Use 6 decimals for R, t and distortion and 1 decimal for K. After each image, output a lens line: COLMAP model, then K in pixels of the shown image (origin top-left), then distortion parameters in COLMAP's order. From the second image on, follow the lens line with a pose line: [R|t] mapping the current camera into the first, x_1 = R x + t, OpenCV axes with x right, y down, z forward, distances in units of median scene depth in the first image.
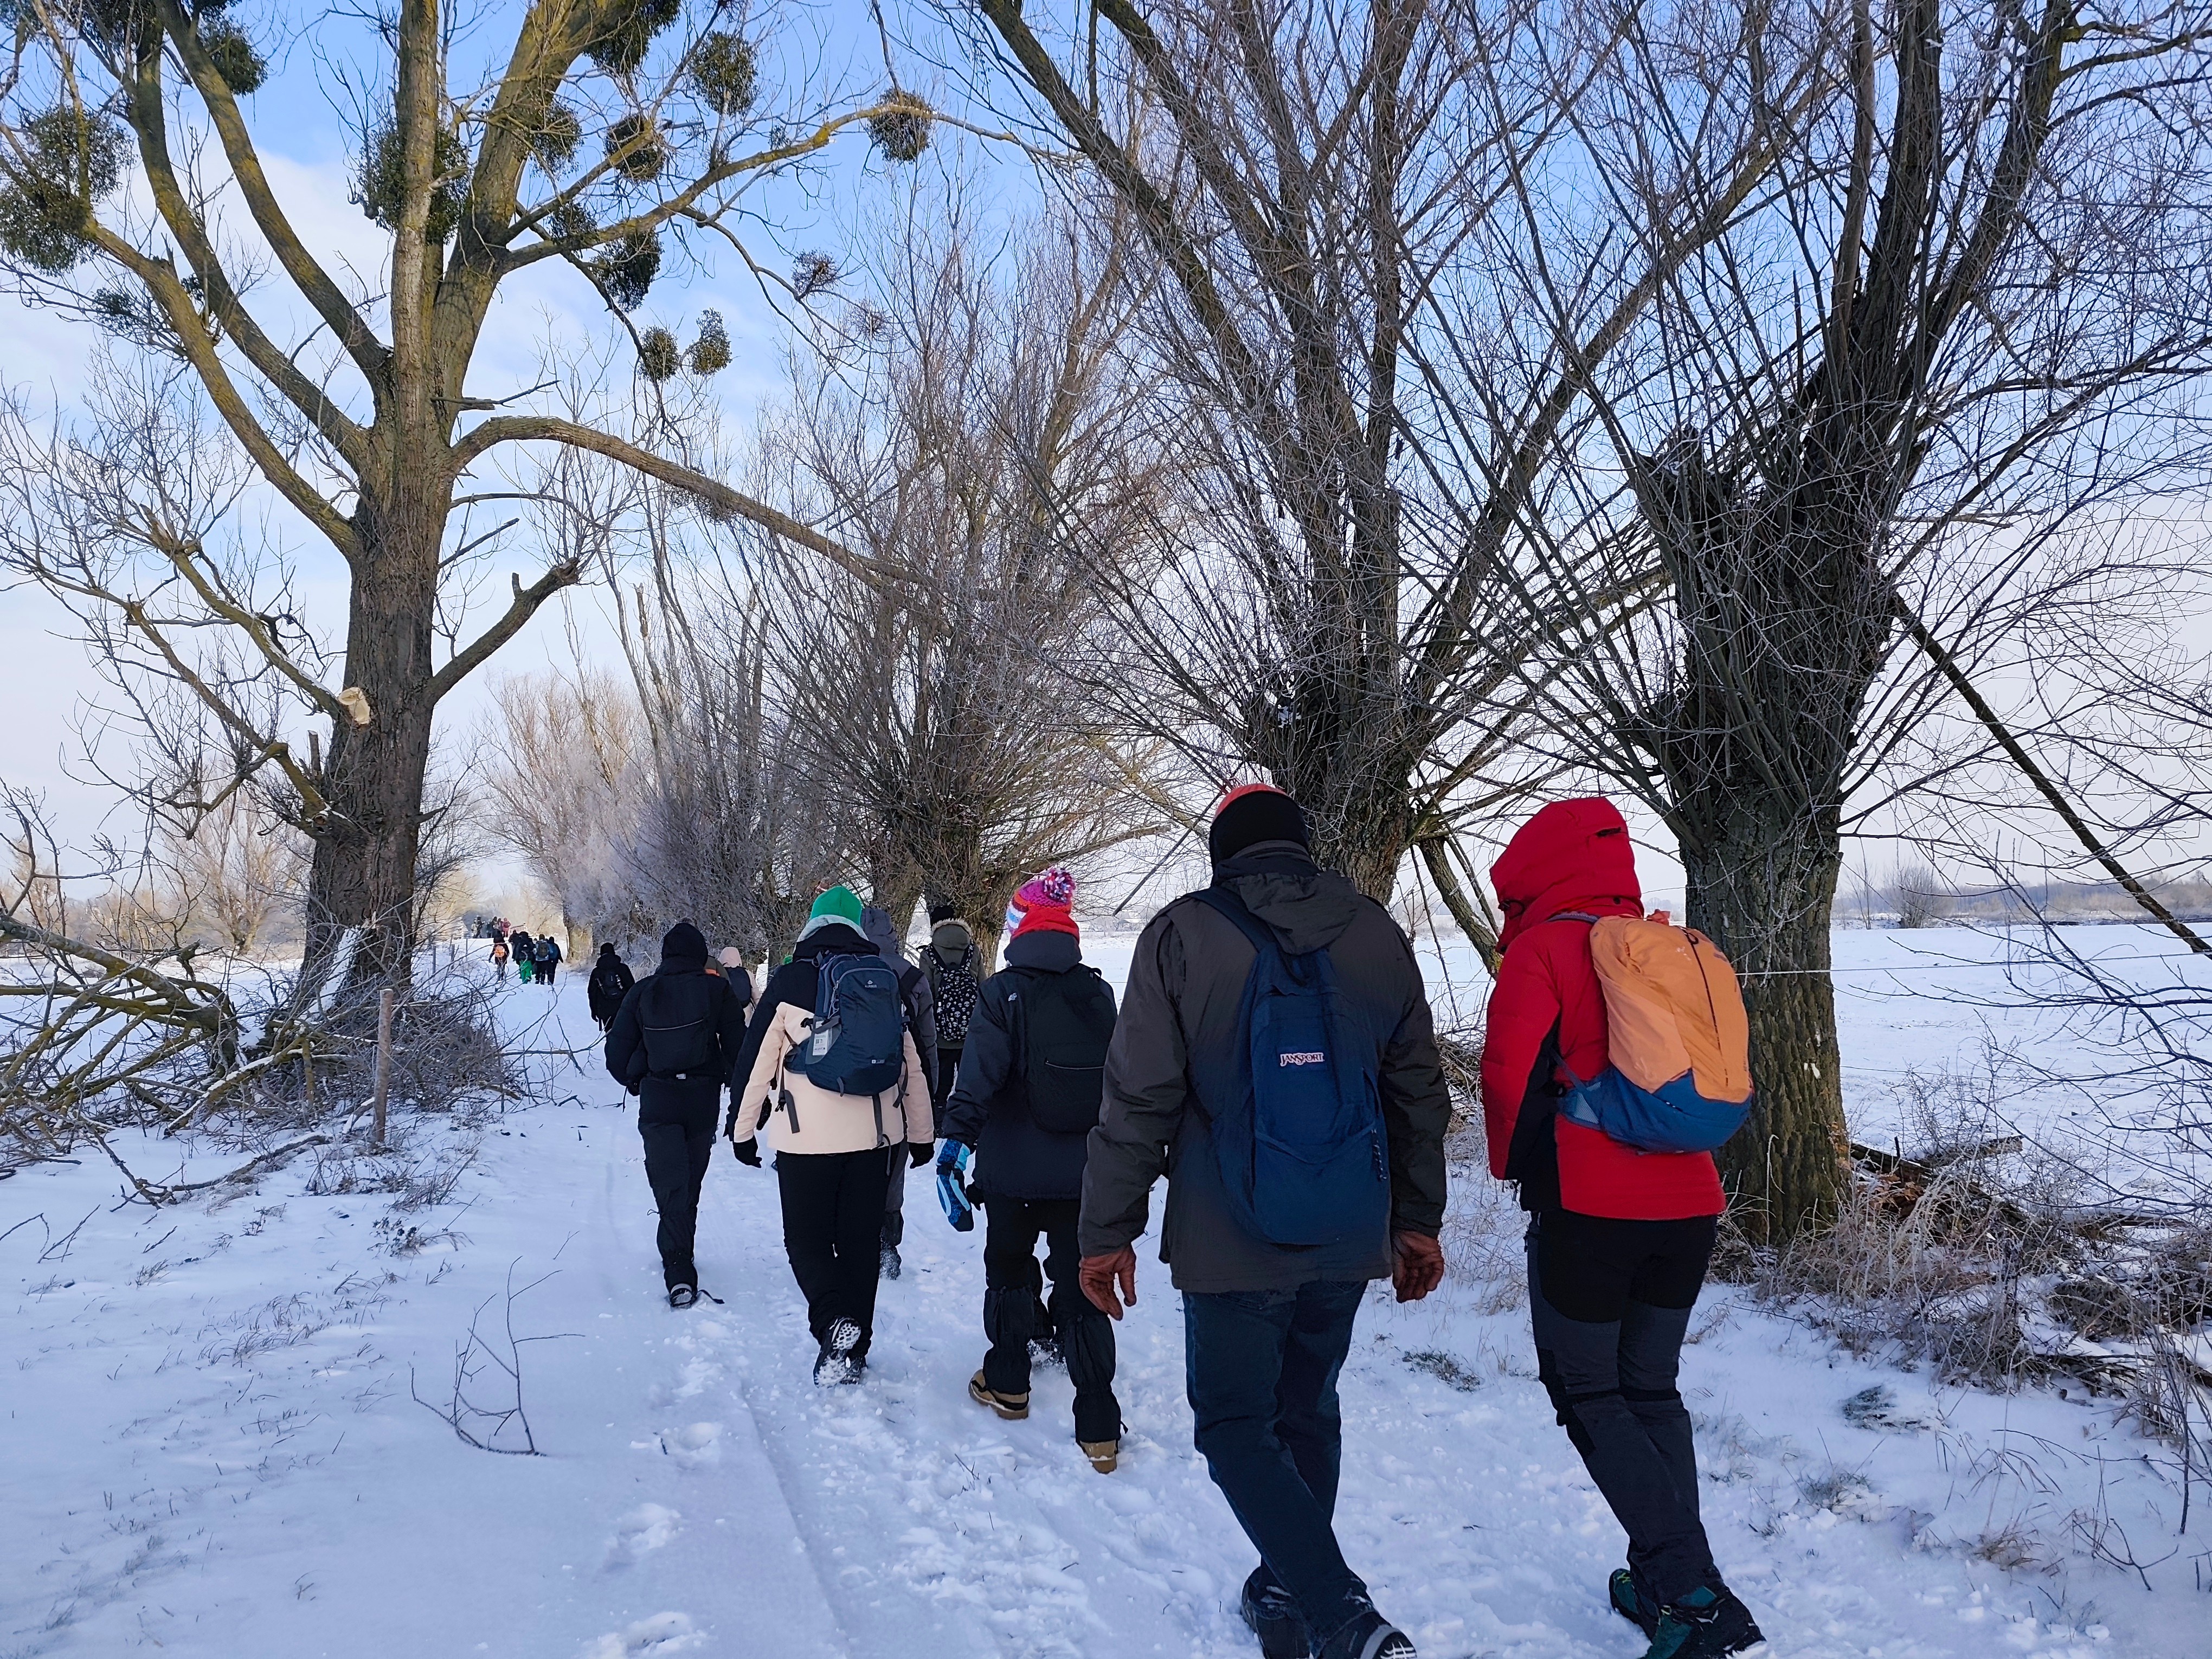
lens RADIAL K [[1475.6, 0, 1073.9], [0, 1475.6, 866.4], [0, 0, 1]] dist [0.006432, 0.002982]
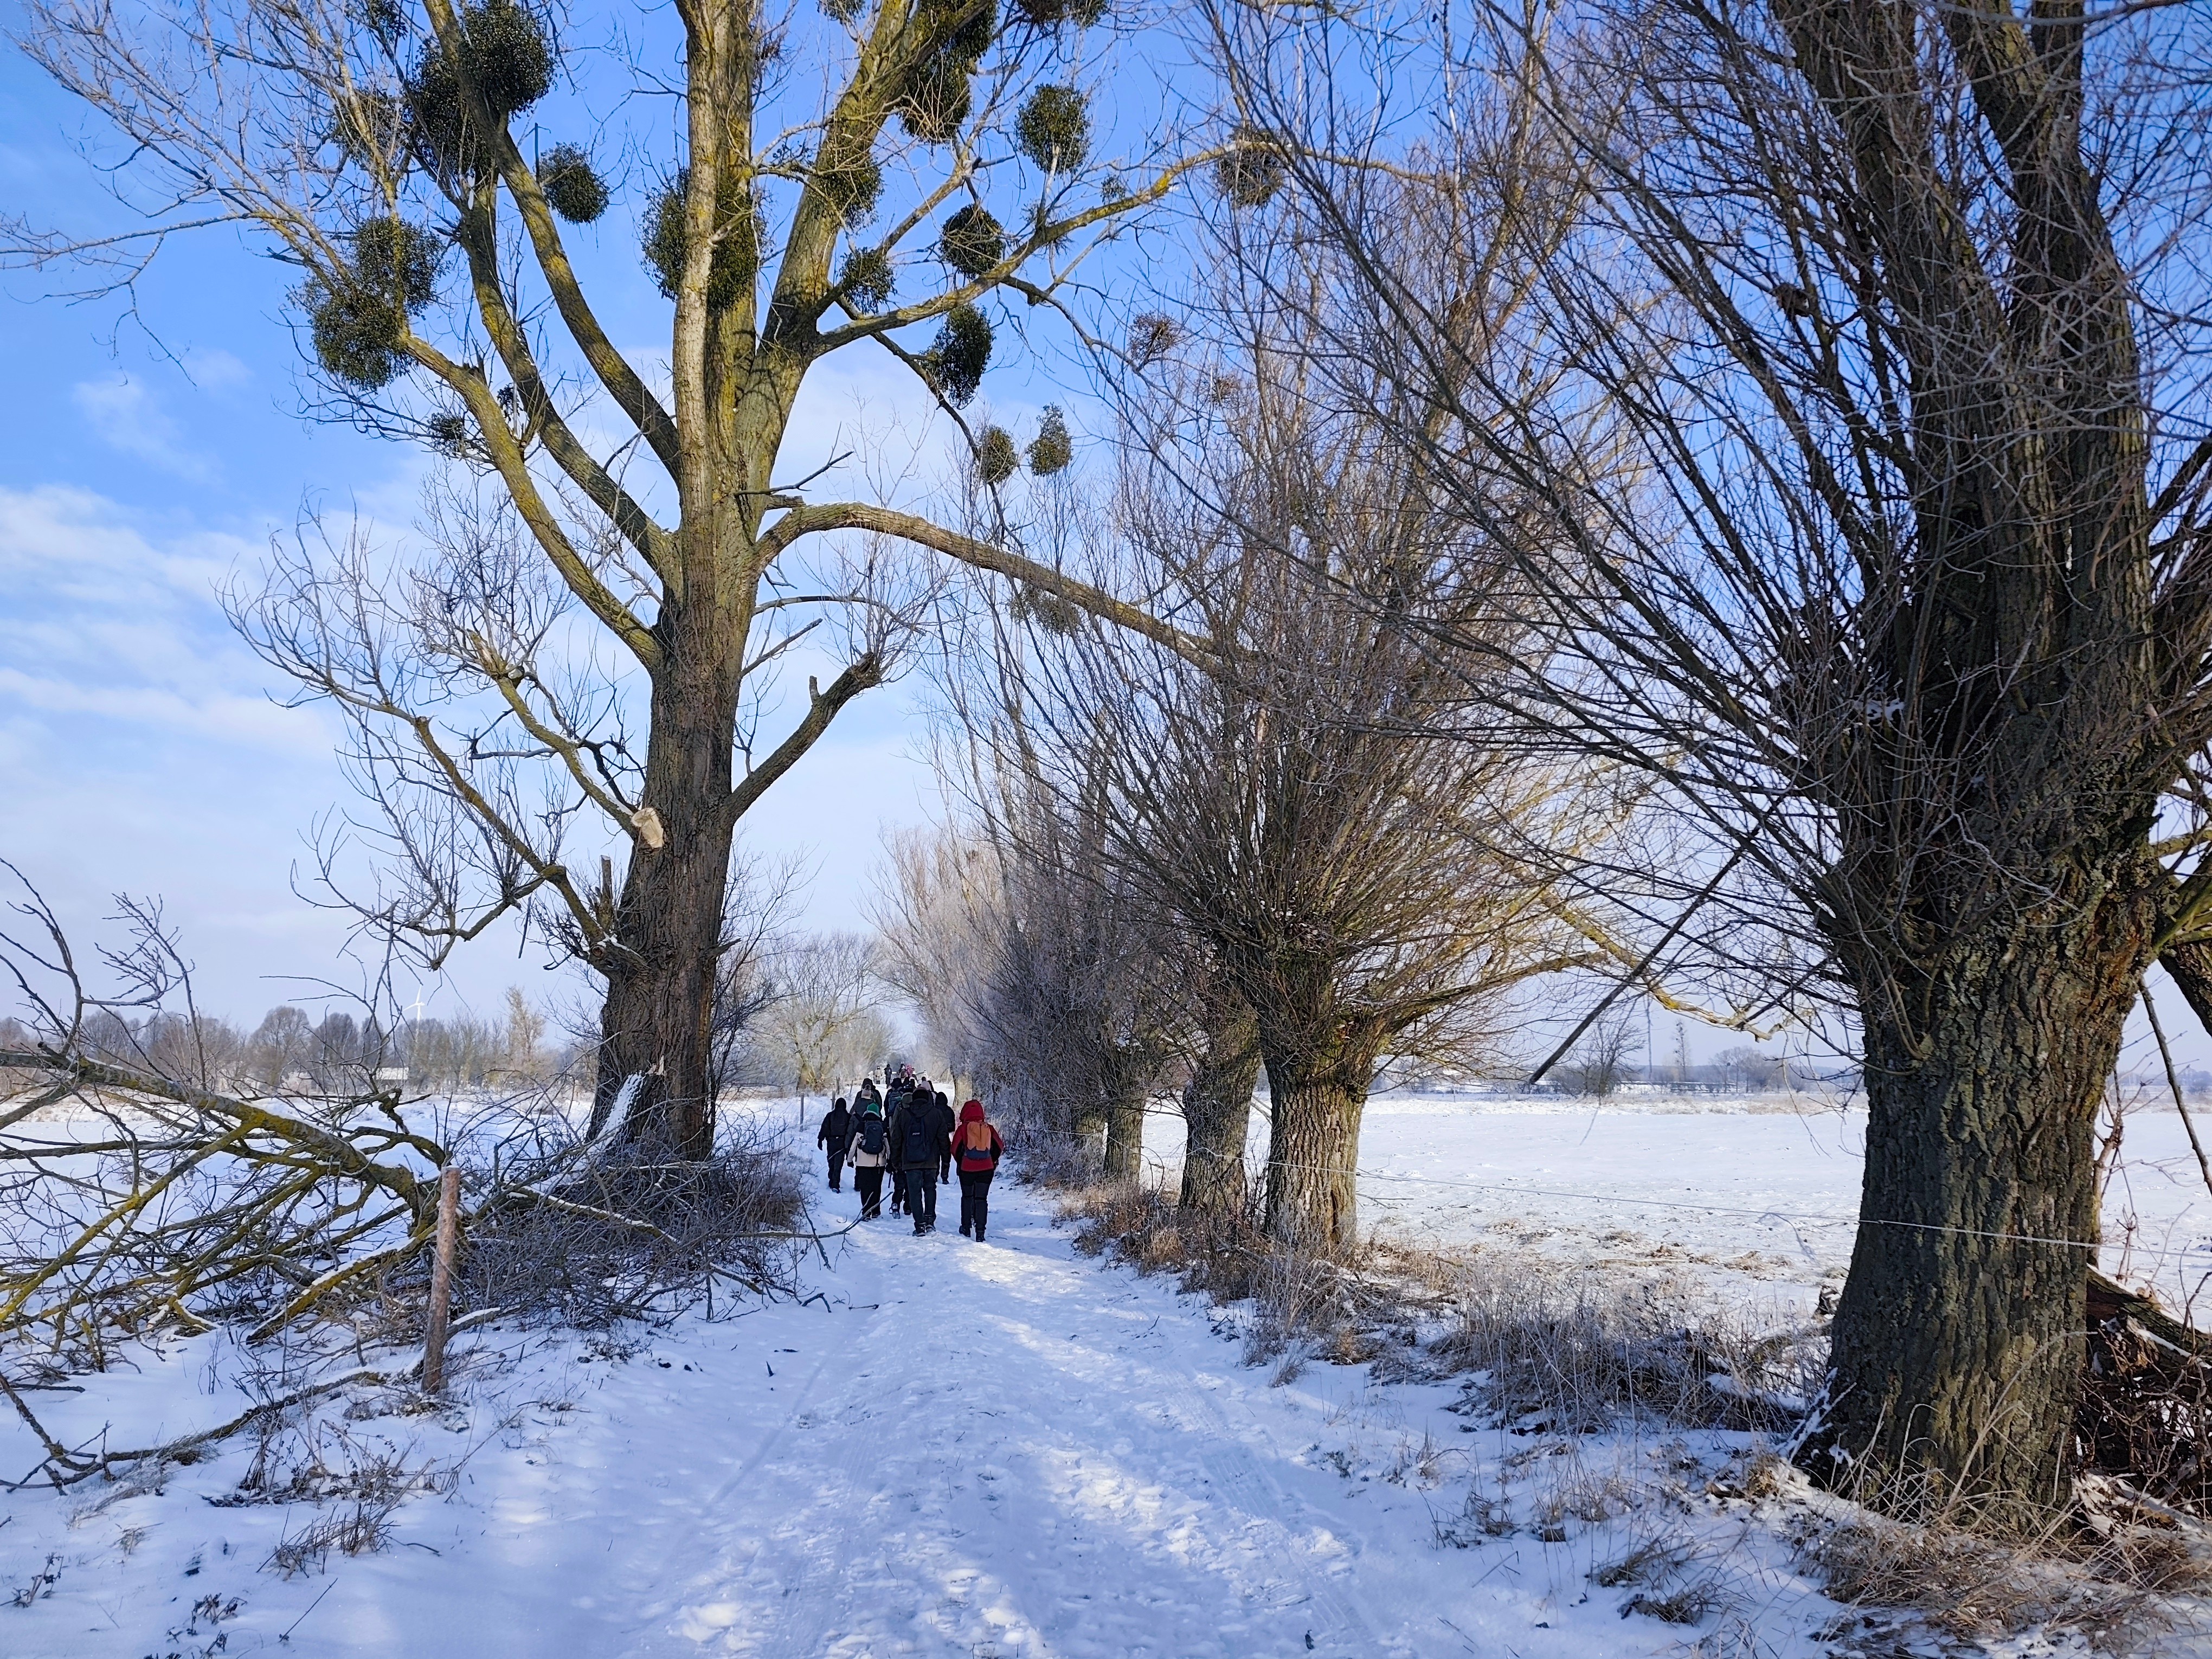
lens RADIAL K [[1475.6, 0, 1073.9], [0, 1475.6, 866.4], [0, 0, 1]] dist [0.006432, 0.002982]
pose [[0.965990, -0.016503, -0.258052, 0.002049], [-0.010152, 0.994772, -0.101619, 0.004914], [0.258380, 0.100782, 0.960772, 0.196129]]
